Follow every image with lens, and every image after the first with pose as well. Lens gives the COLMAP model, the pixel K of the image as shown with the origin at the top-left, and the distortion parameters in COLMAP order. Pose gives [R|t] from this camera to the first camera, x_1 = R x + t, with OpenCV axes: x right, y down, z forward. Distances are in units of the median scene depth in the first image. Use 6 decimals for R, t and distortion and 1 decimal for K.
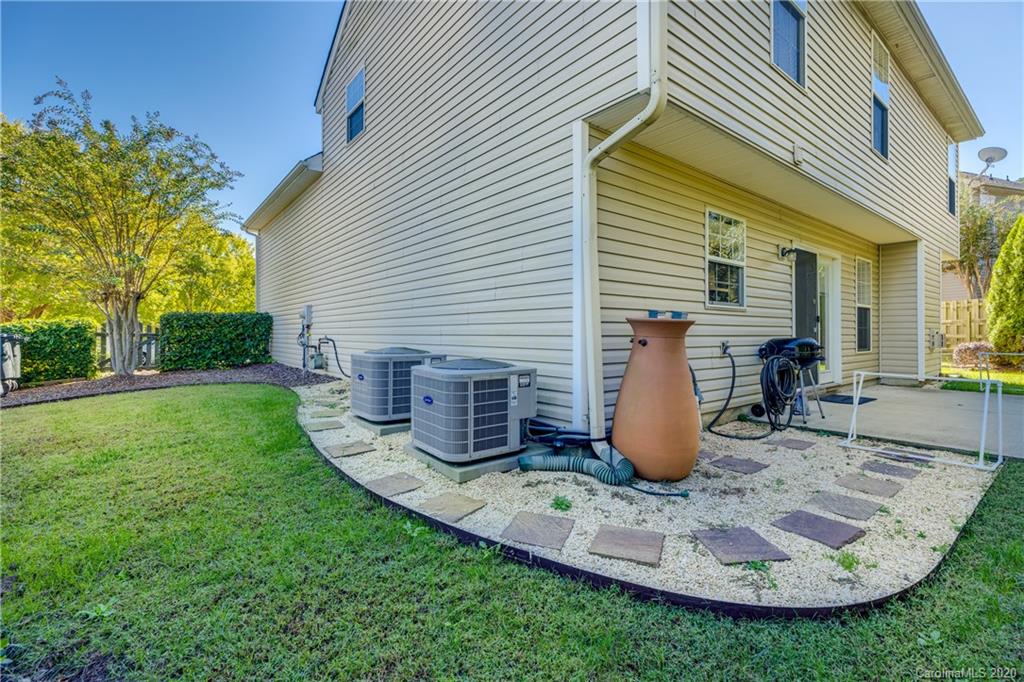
lens RADIAL K [[462.1, 0, 514.3], [0, 462.1, 330.3], [0, 0, 1]] dist [-0.002735, -0.000496]
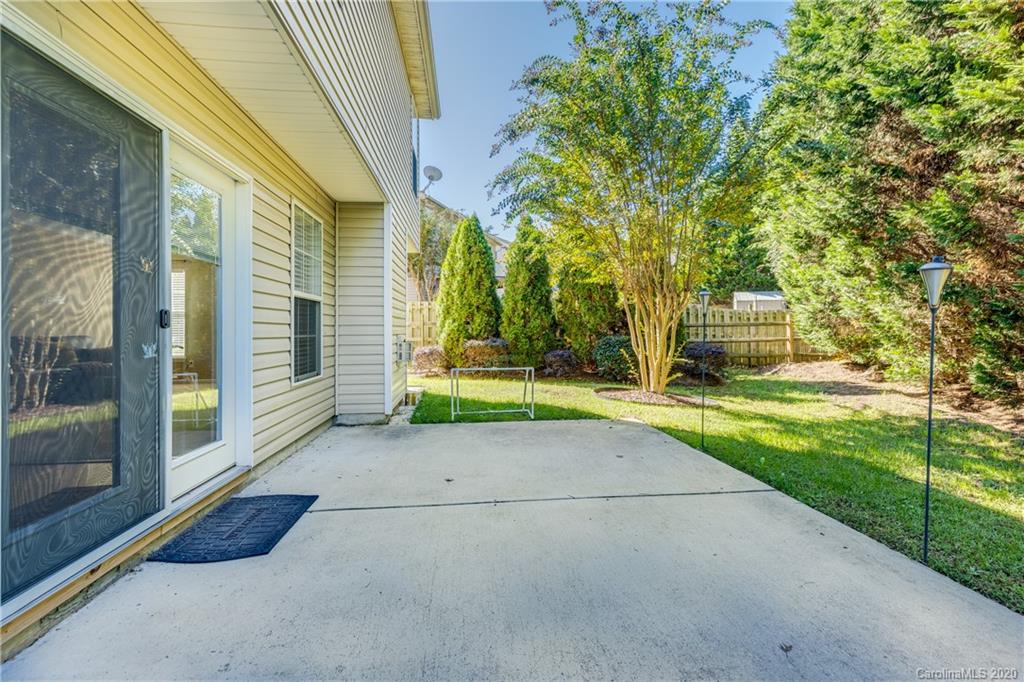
lens RADIAL K [[462.1, 0, 513.1], [0, 462.1, 333.8], [0, 0, 1]] dist [-0.002735, -0.000496]
pose [[0.538165, -0.008126, 0.842800, 0.300954], [0.000243, 0.999955, 0.009487, -0.008787], [-0.842839, -0.004901, 0.538143, 0.352520]]
